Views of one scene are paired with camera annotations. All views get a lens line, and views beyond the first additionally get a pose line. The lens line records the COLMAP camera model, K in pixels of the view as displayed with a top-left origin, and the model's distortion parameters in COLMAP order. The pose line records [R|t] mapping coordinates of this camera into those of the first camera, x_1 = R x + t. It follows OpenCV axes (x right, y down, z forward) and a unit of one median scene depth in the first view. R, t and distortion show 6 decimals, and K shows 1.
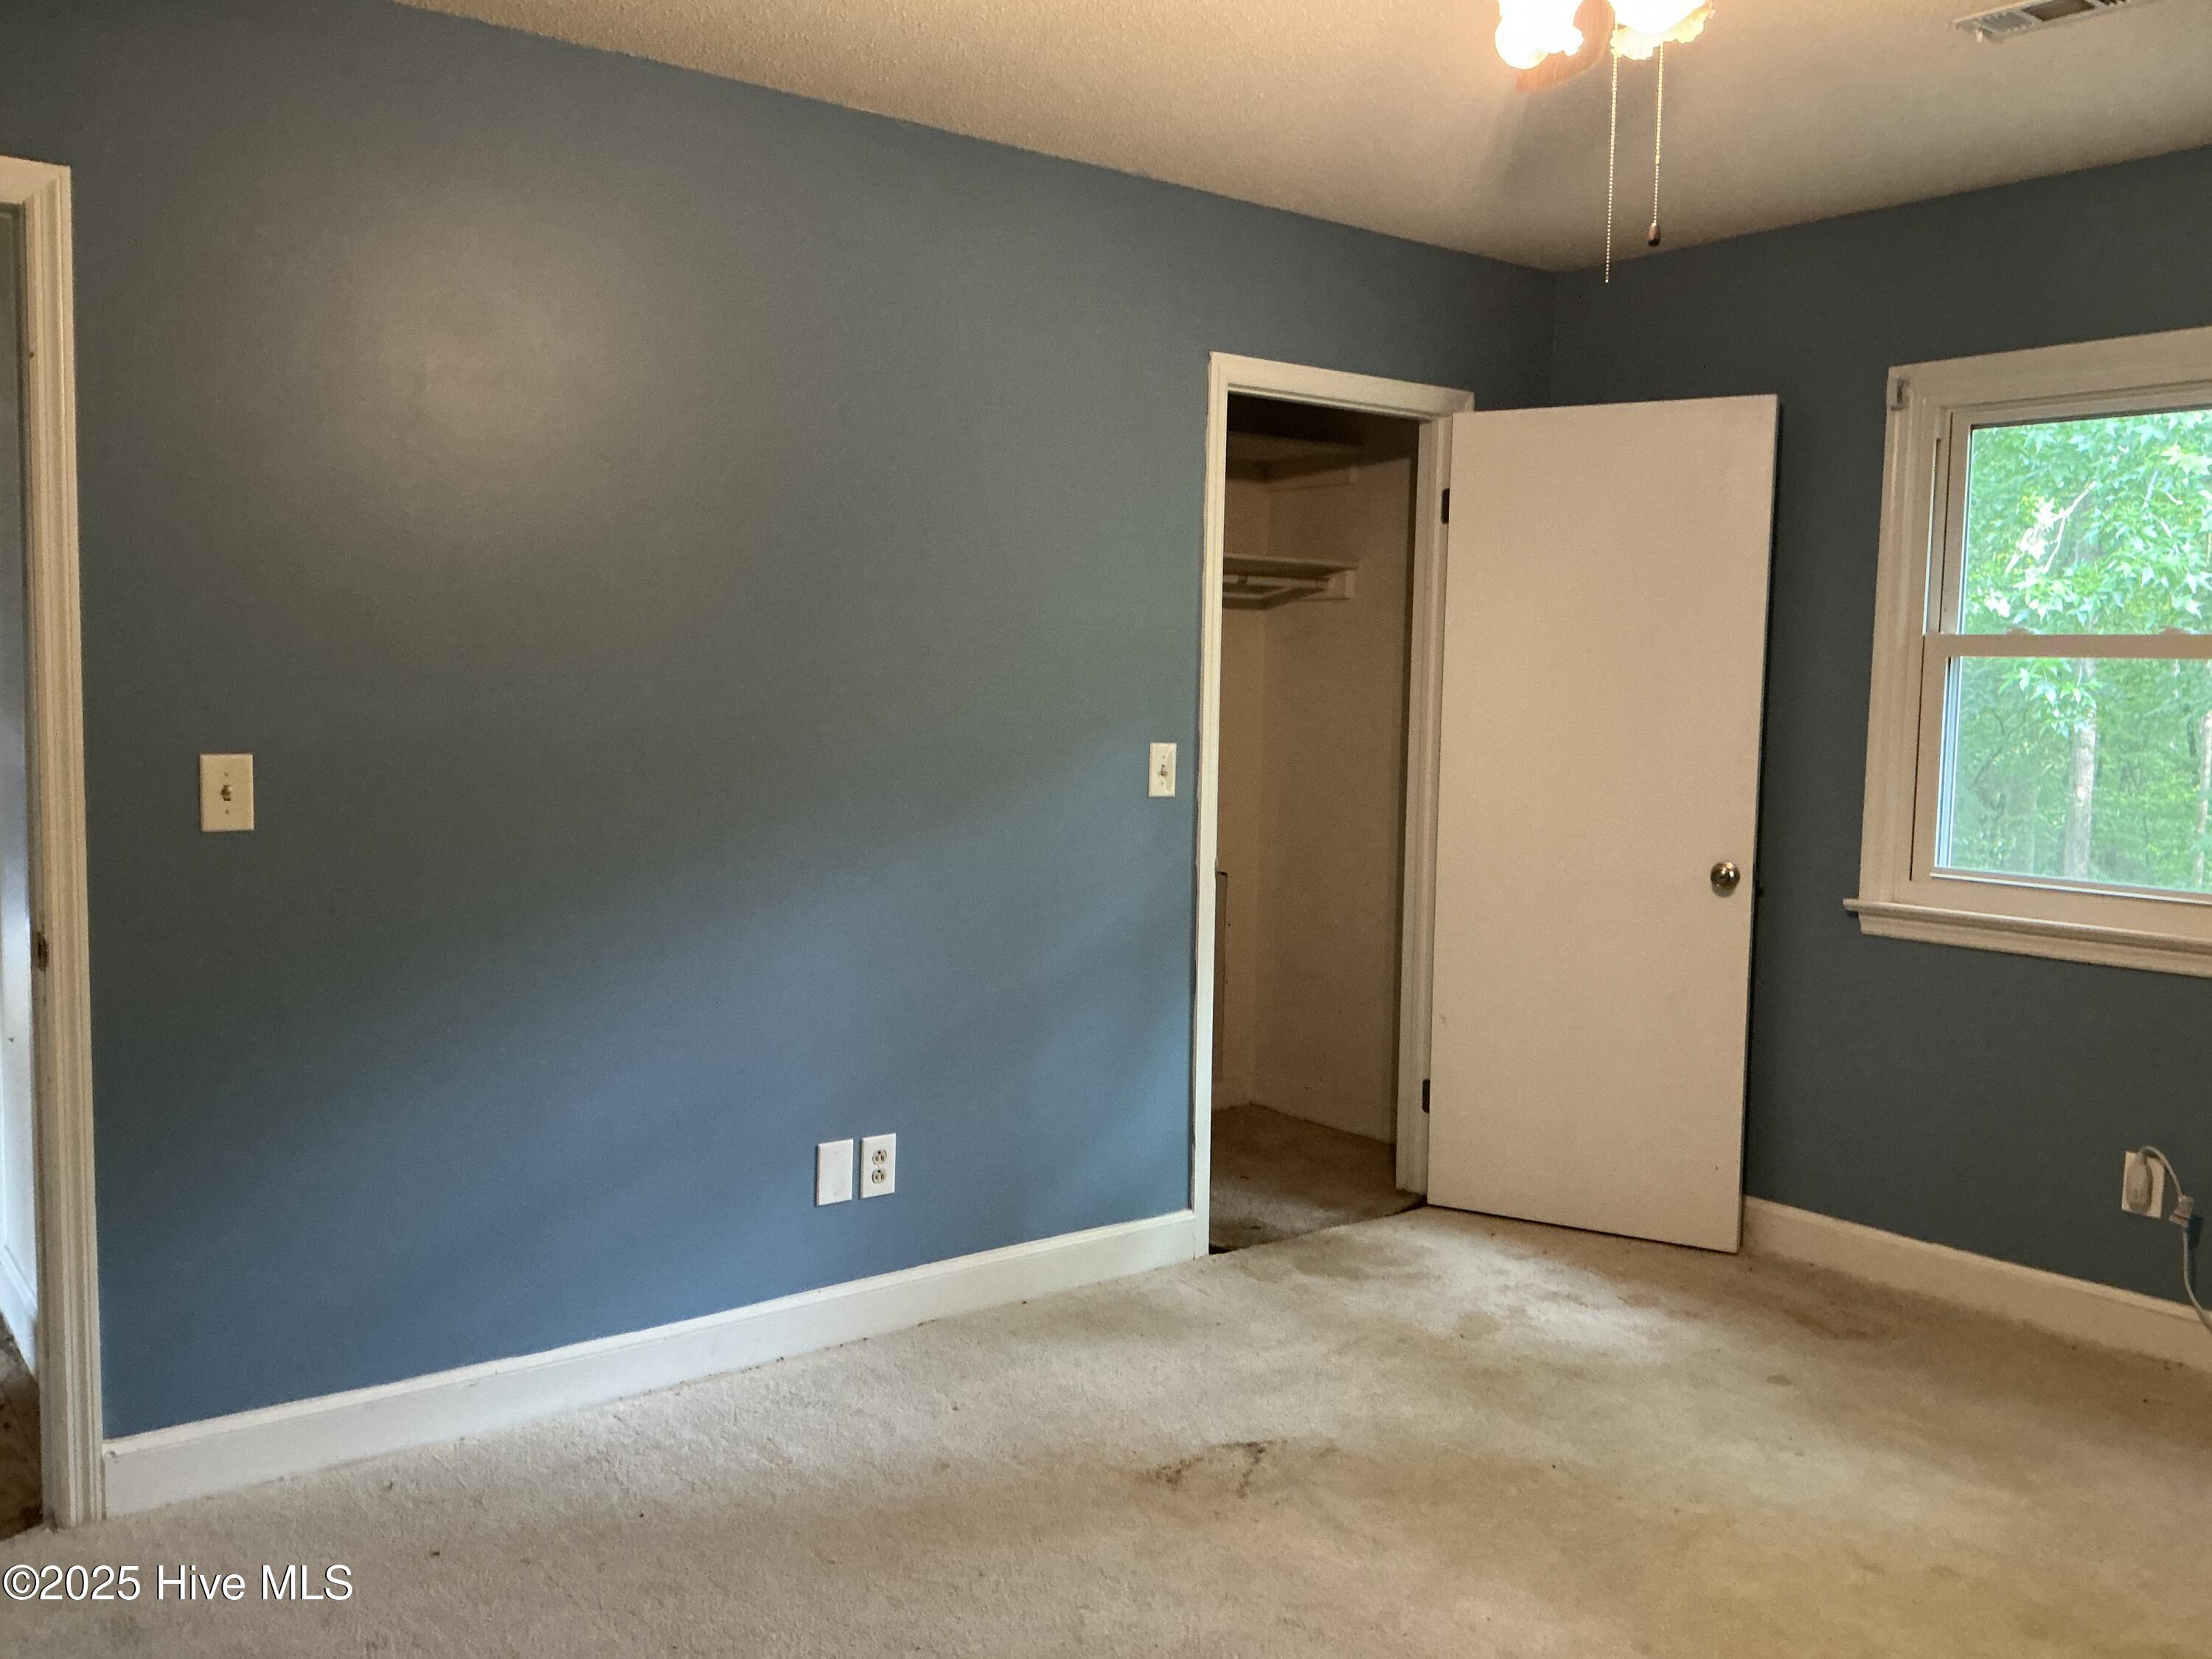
lens RADIAL K [[1859.7, 0, 1100.4], [0, 1859.7, 818.4], [0, 0, 1]] dist [0.168037, -0.367973]
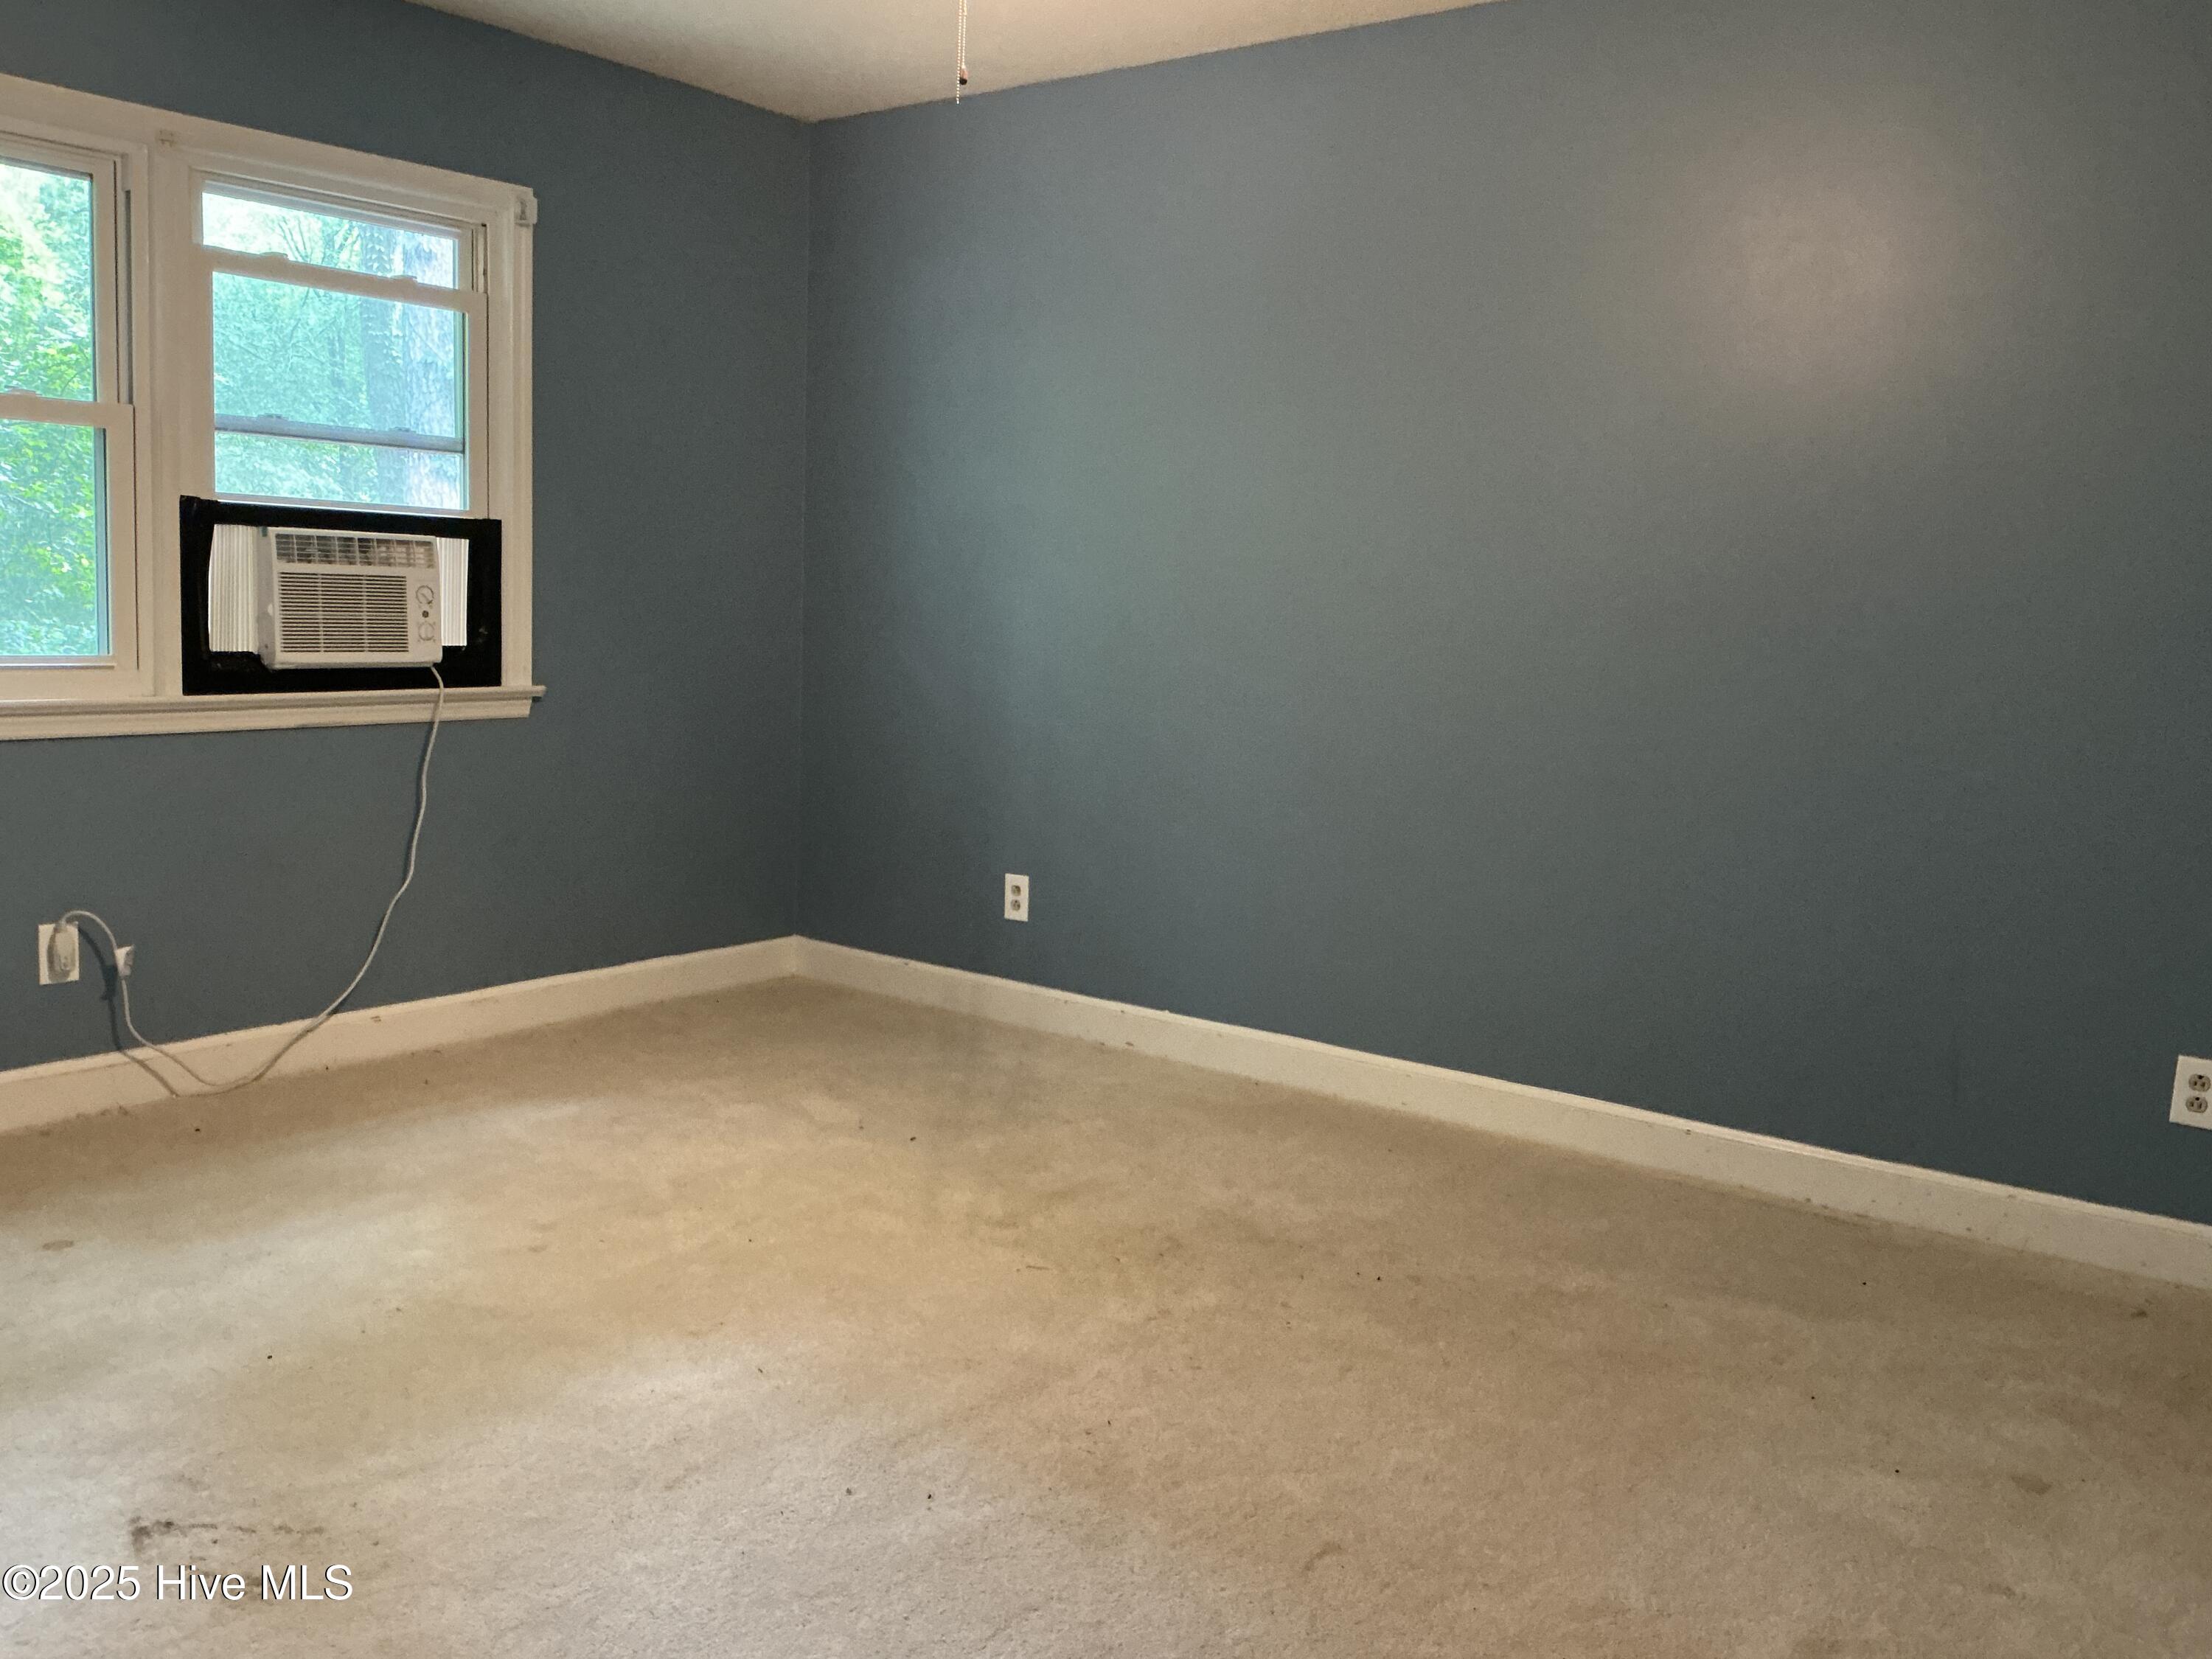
lens RADIAL K [[1859.7, 0, 1100.4], [0, 1859.7, 818.4], [0, 0, 1]] dist [0.168037, -0.367973]
pose [[-0.255365, -0.143577, 0.956125, -0.617284], [0.038701, 0.986602, 0.158490, -0.015866], [-0.966070, 0.077476, -0.246387, 0.811278]]
